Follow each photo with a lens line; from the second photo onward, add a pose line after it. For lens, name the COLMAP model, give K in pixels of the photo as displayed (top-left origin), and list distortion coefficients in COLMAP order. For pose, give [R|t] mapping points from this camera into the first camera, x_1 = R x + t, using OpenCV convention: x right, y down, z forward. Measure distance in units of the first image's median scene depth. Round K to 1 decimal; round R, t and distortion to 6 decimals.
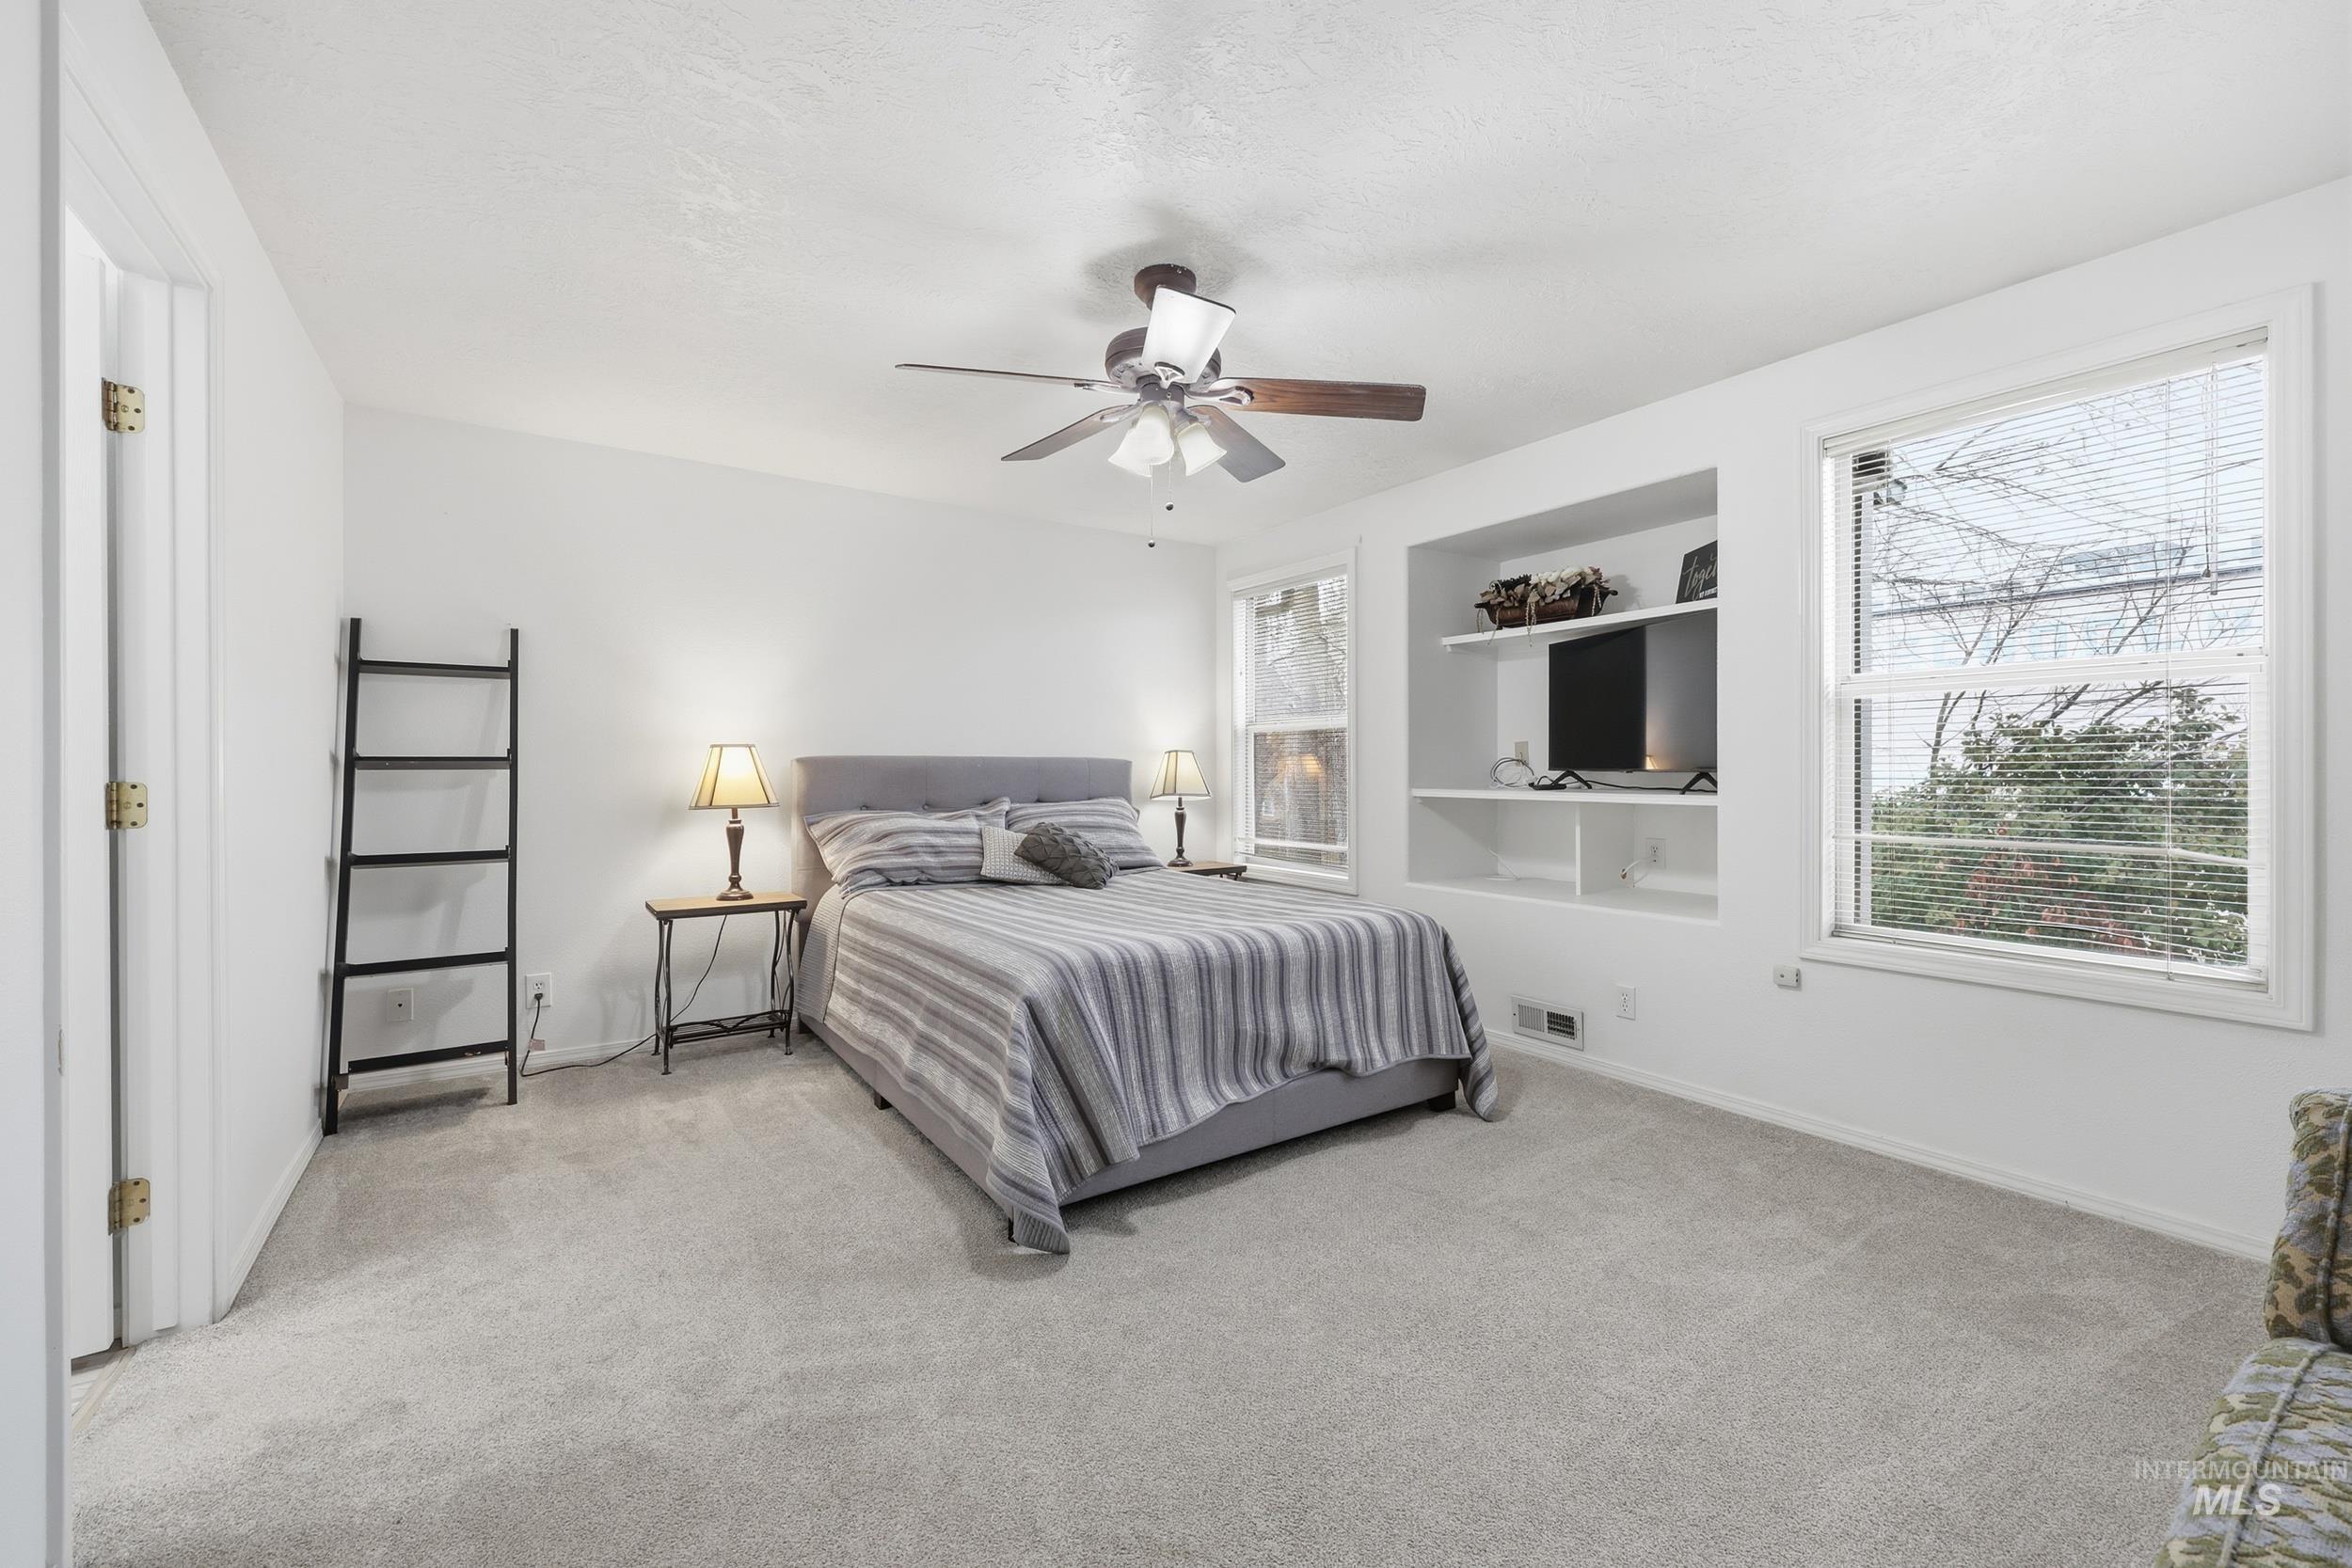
lens RADIAL K [[946.7, 0, 1160.6], [0, 946.7, 778.1], [0, 0, 1]] dist [-0.000623, 0.000193]
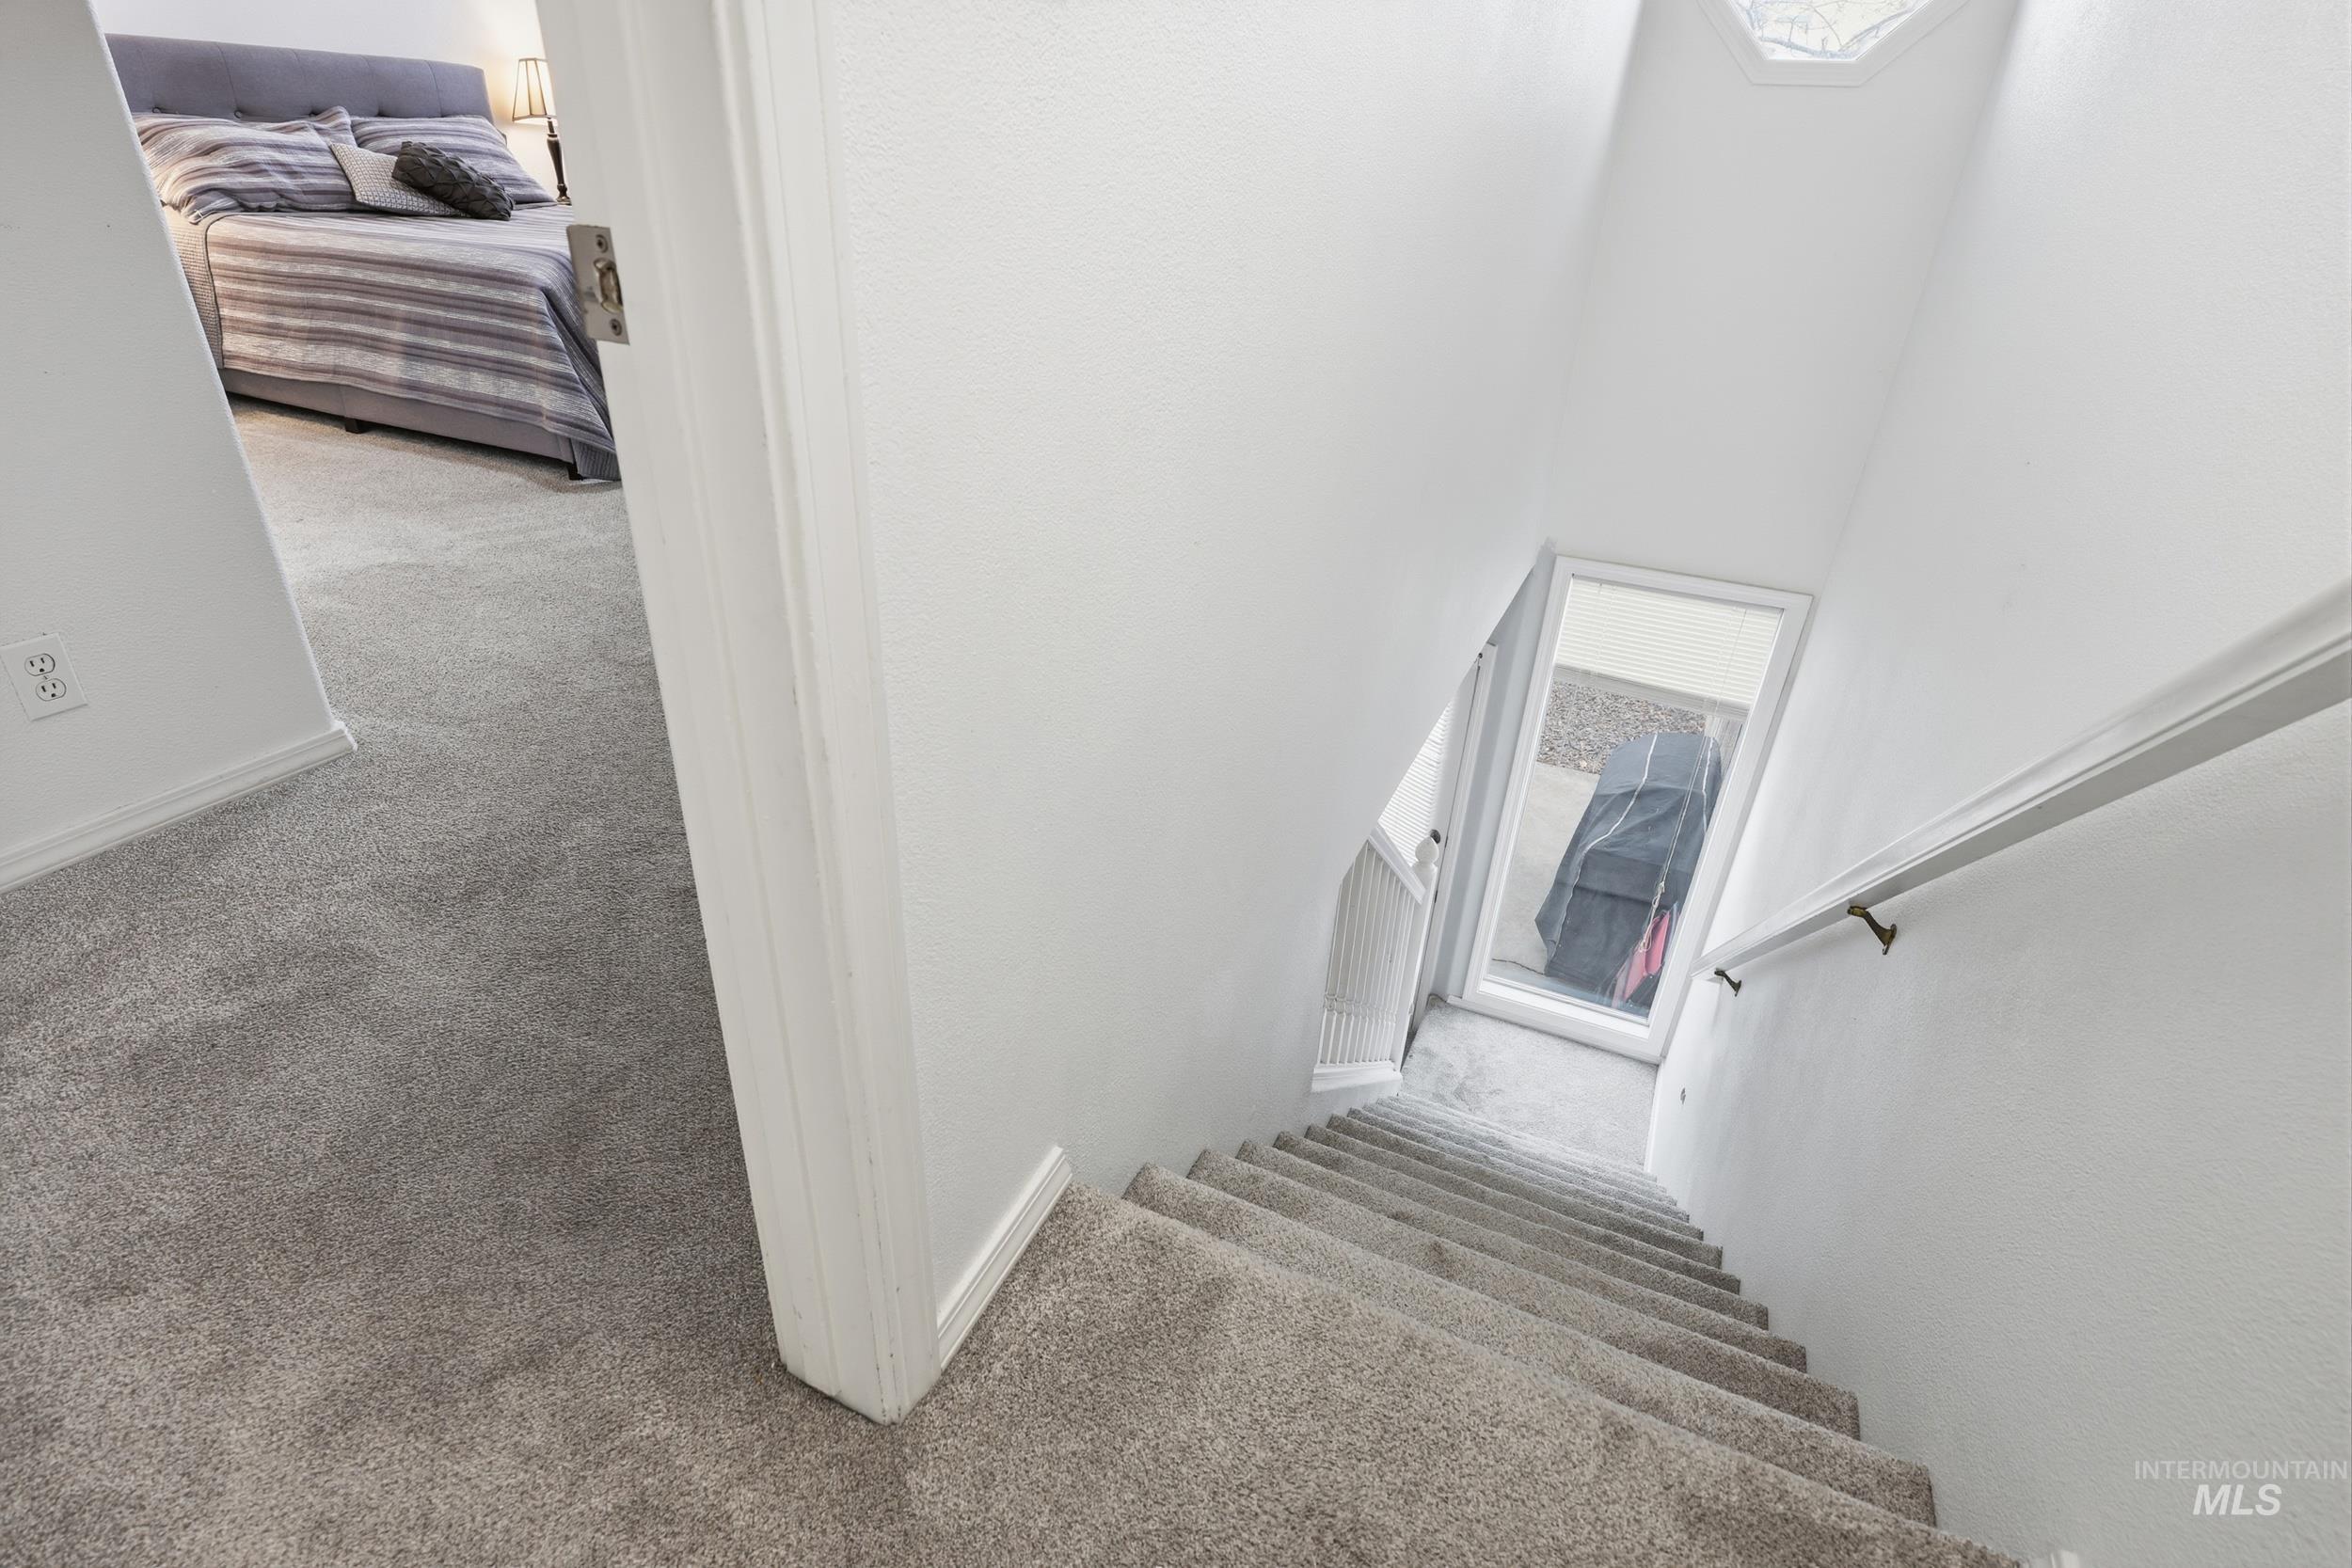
lens RADIAL K [[1163.4, 0, 1176.0], [0, 1163.4, 784.0], [0, 0, 1]] dist [-0.001934, -0.001368]
pose [[0.848155, -0.215332, 0.484009, -0.181326], [-0.050266, 0.876824, 0.478176, 0.019603], [-0.527358, -0.429897, 0.732859, -0.473176]]
